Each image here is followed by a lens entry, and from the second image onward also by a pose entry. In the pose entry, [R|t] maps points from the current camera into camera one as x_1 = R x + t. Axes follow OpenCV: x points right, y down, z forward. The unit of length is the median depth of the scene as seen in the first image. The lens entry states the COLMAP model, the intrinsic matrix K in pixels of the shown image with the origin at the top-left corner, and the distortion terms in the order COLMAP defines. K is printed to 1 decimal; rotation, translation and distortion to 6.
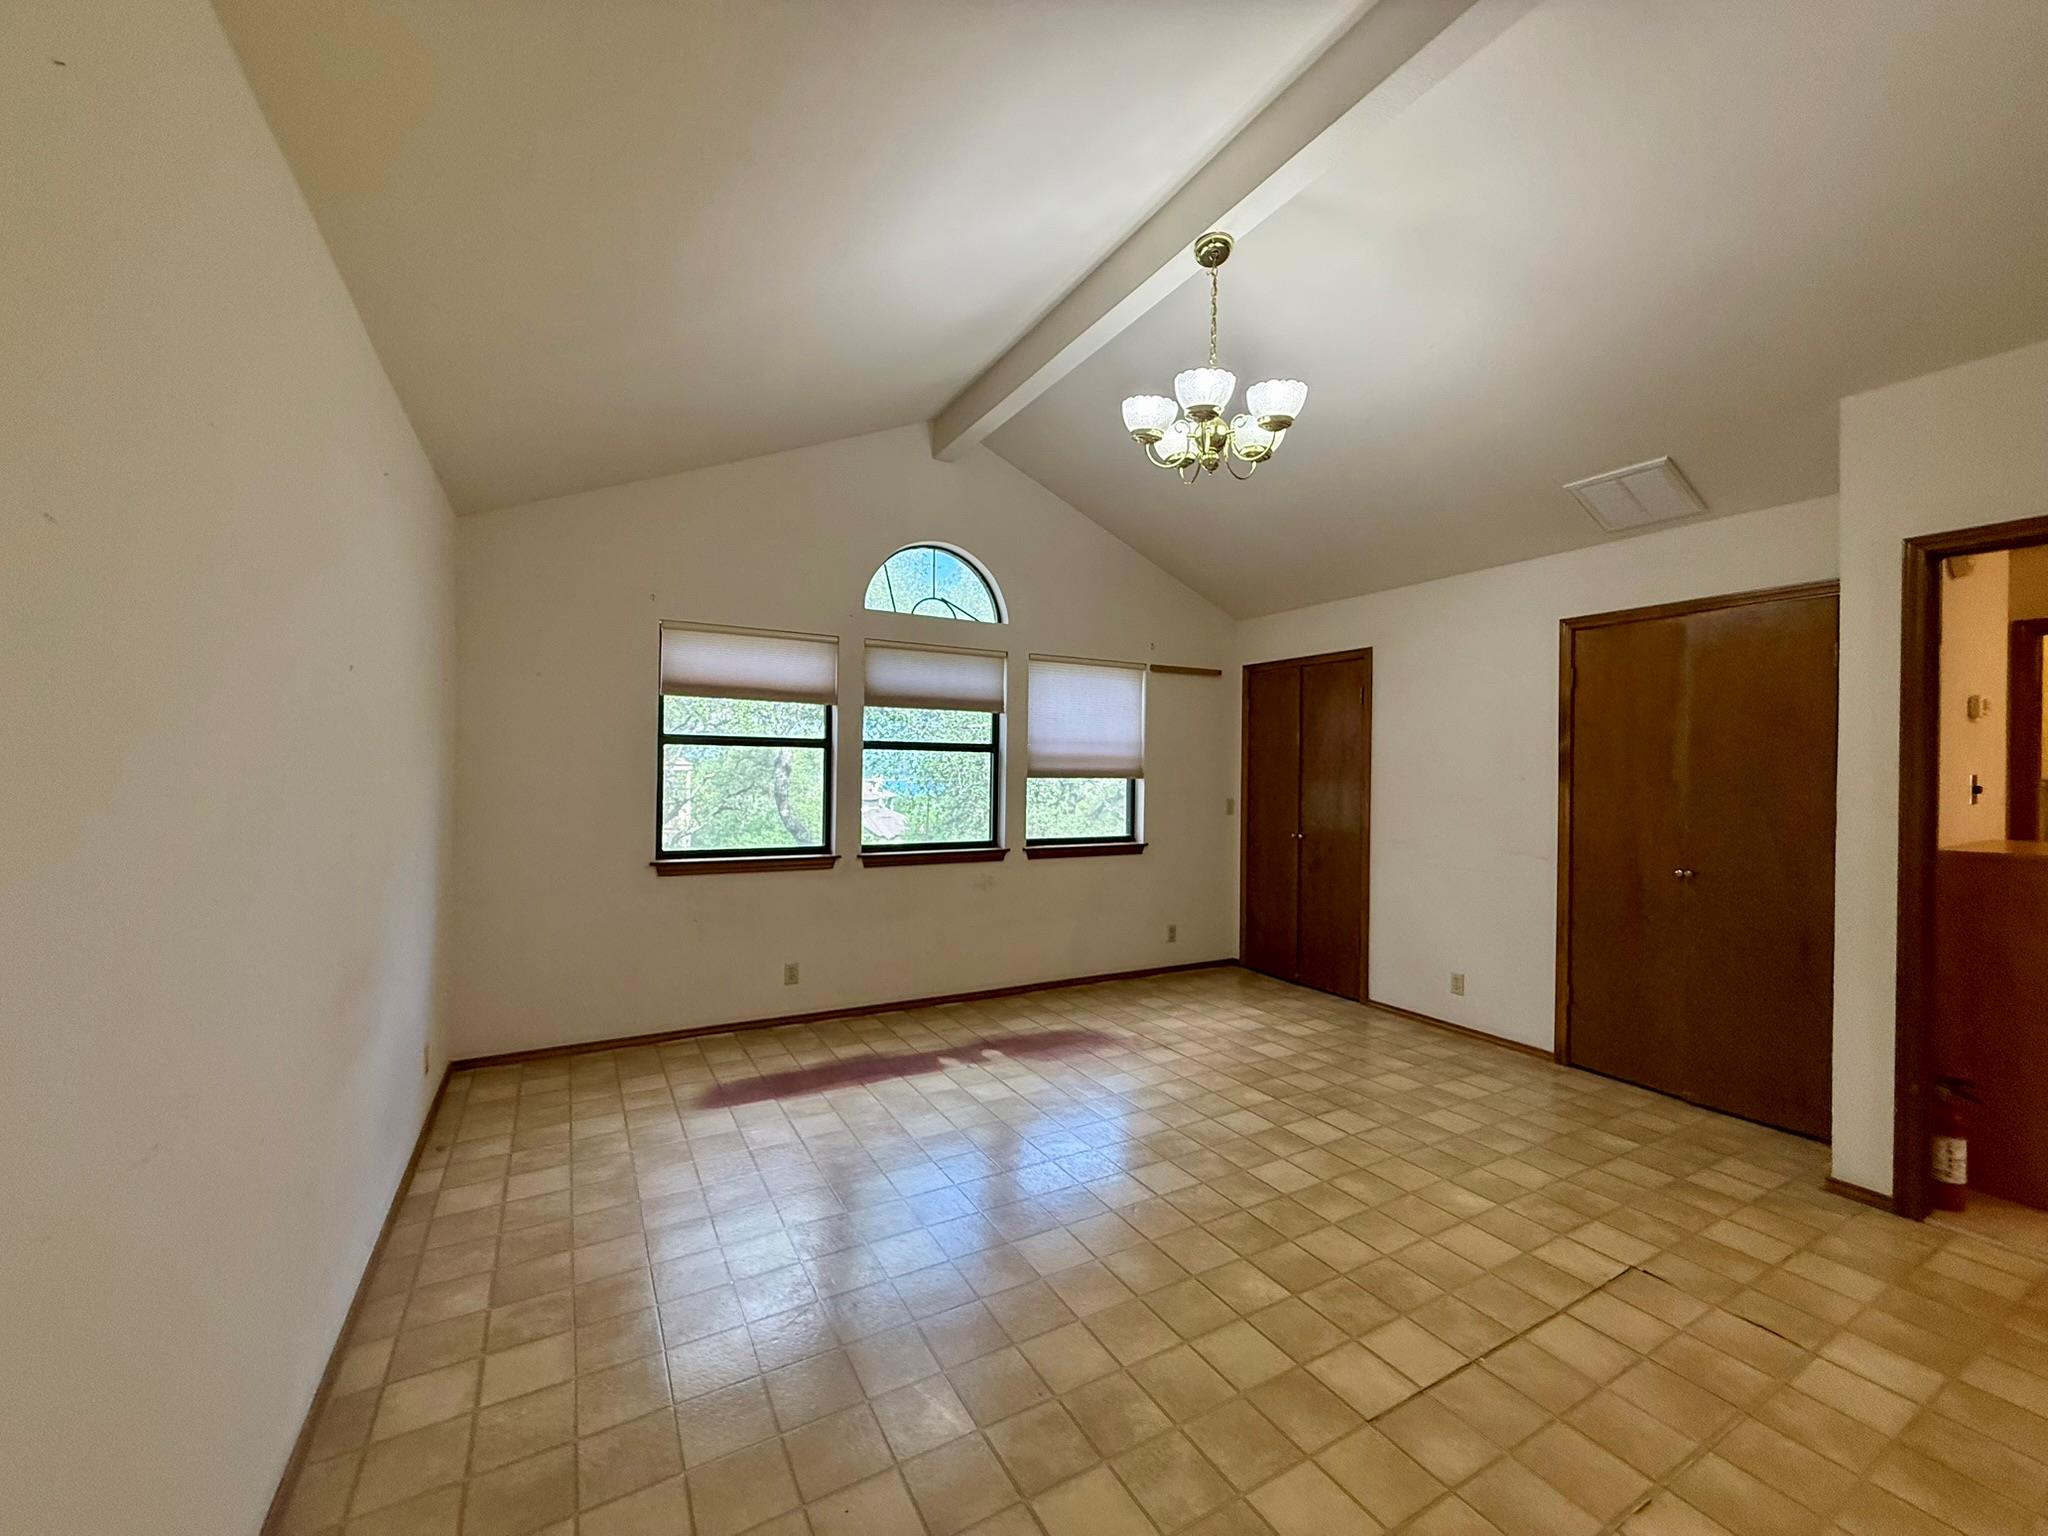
lens RADIAL K [[813.5, 0, 1024.0], [0, 813.5, 768.0], [0, 0, 1]] dist [0.001109, 0.000195]
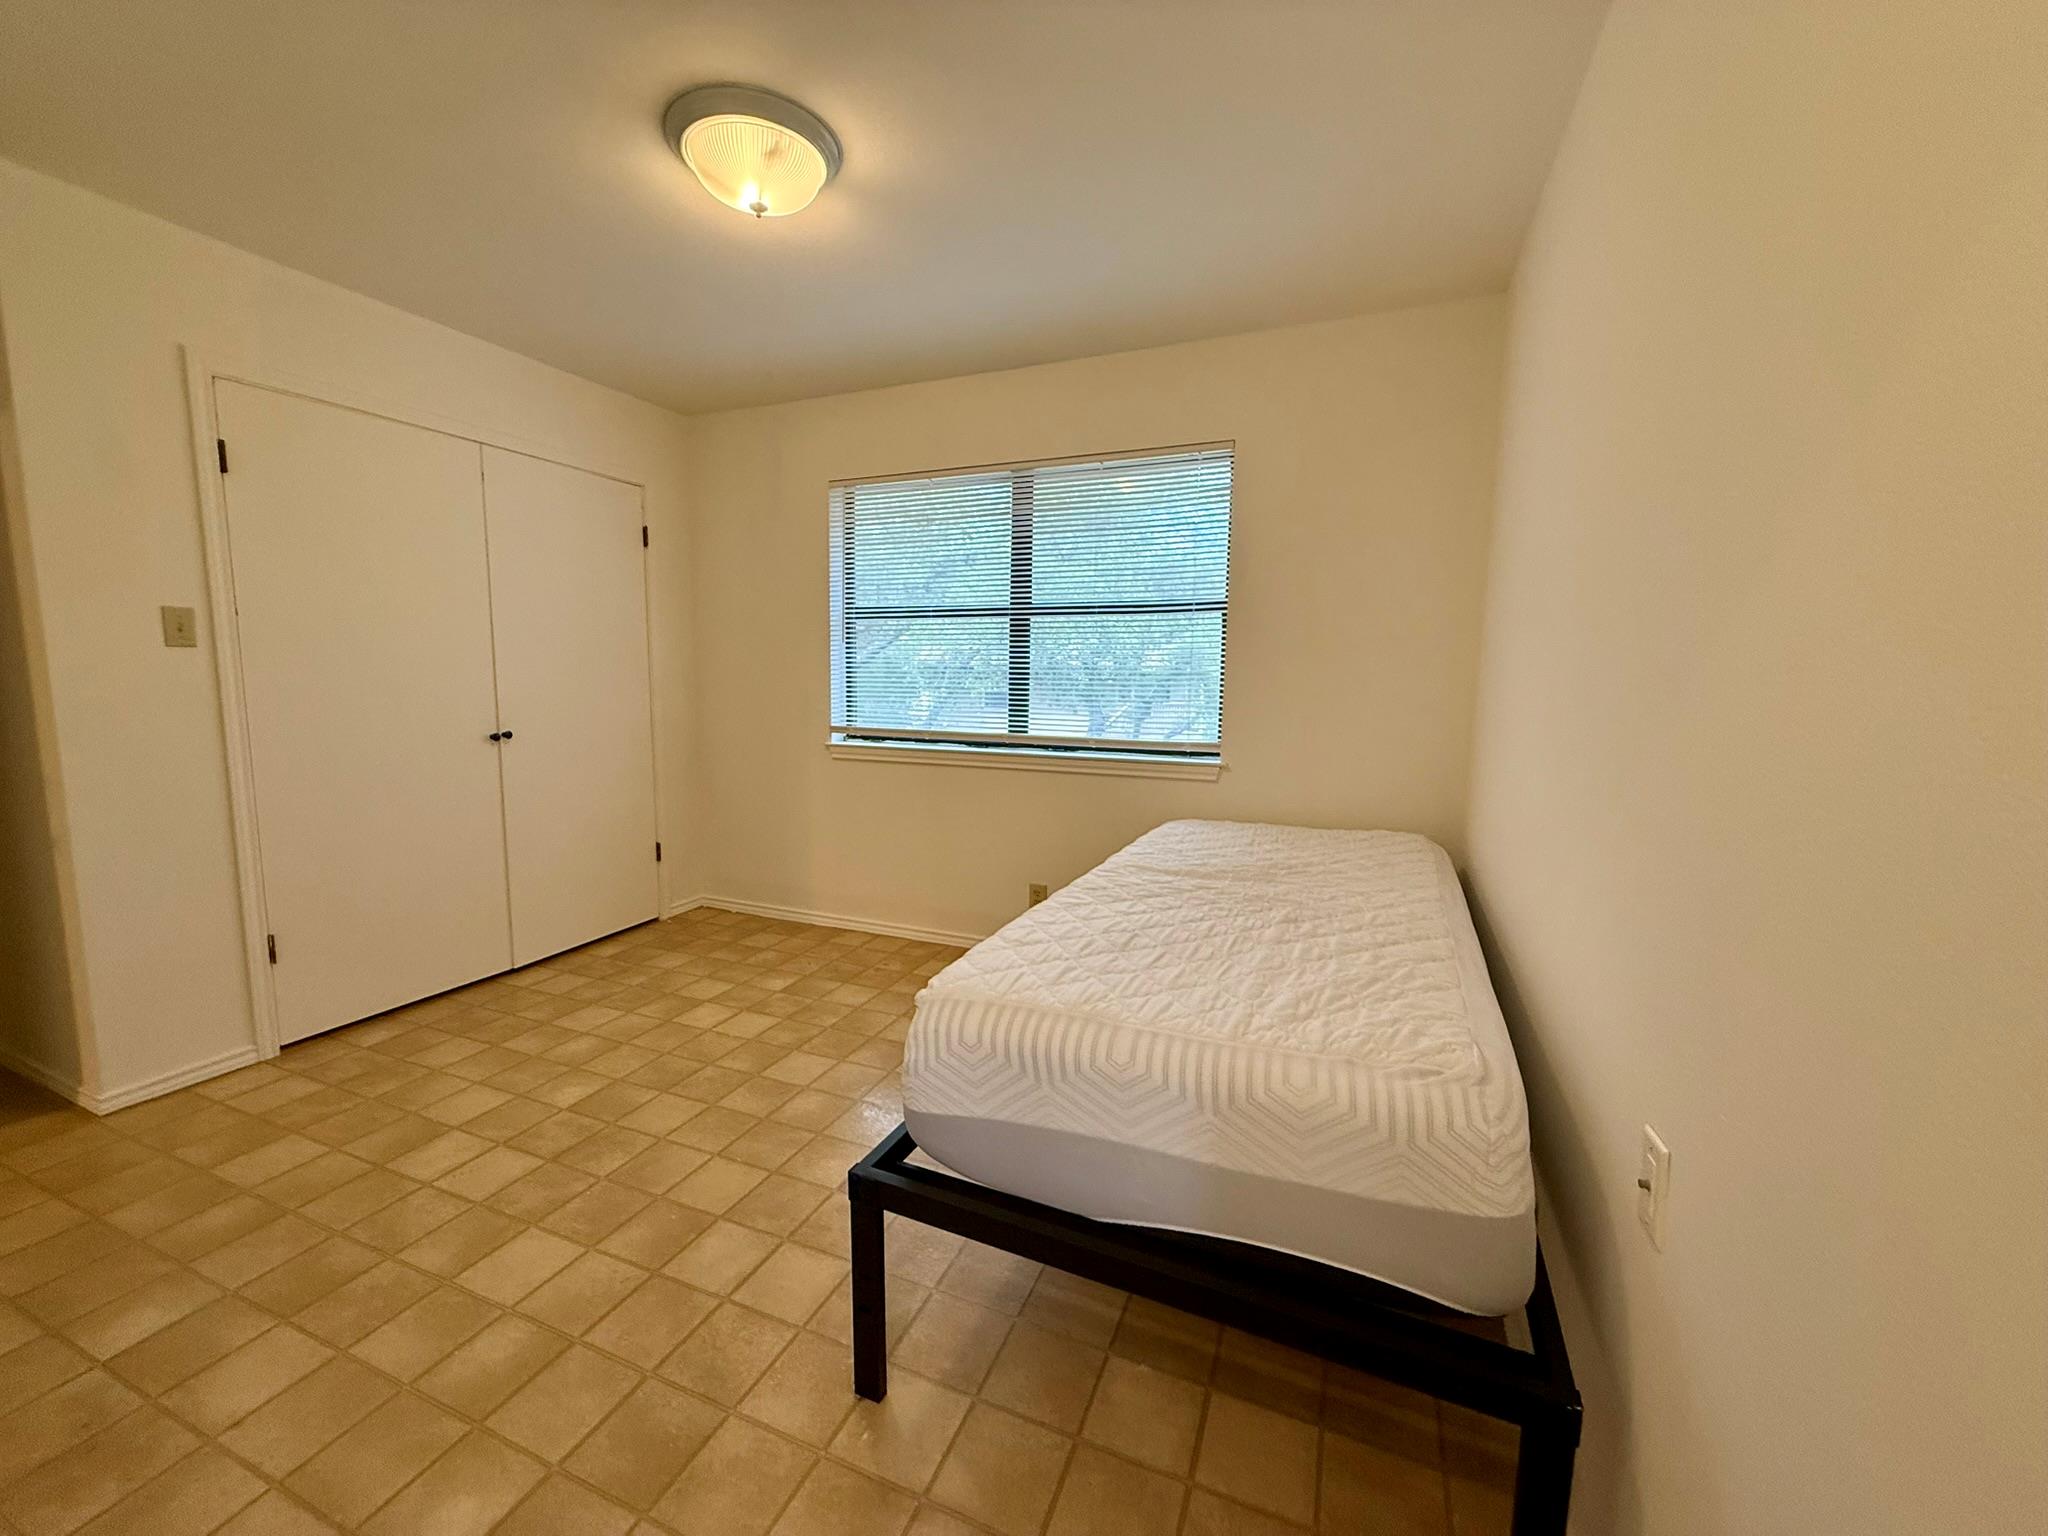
lens RADIAL K [[813.5, 0, 1024.0], [0, 813.5, 768.0], [0, 0, 1]] dist [0.001109, 0.000195]
pose [[0.615366, 0.112448, -0.780180, 1.524912], [0.011388, 0.988401, 0.151442, 0.004809], [0.788160, -0.102077, 0.606947, 0.836709]]
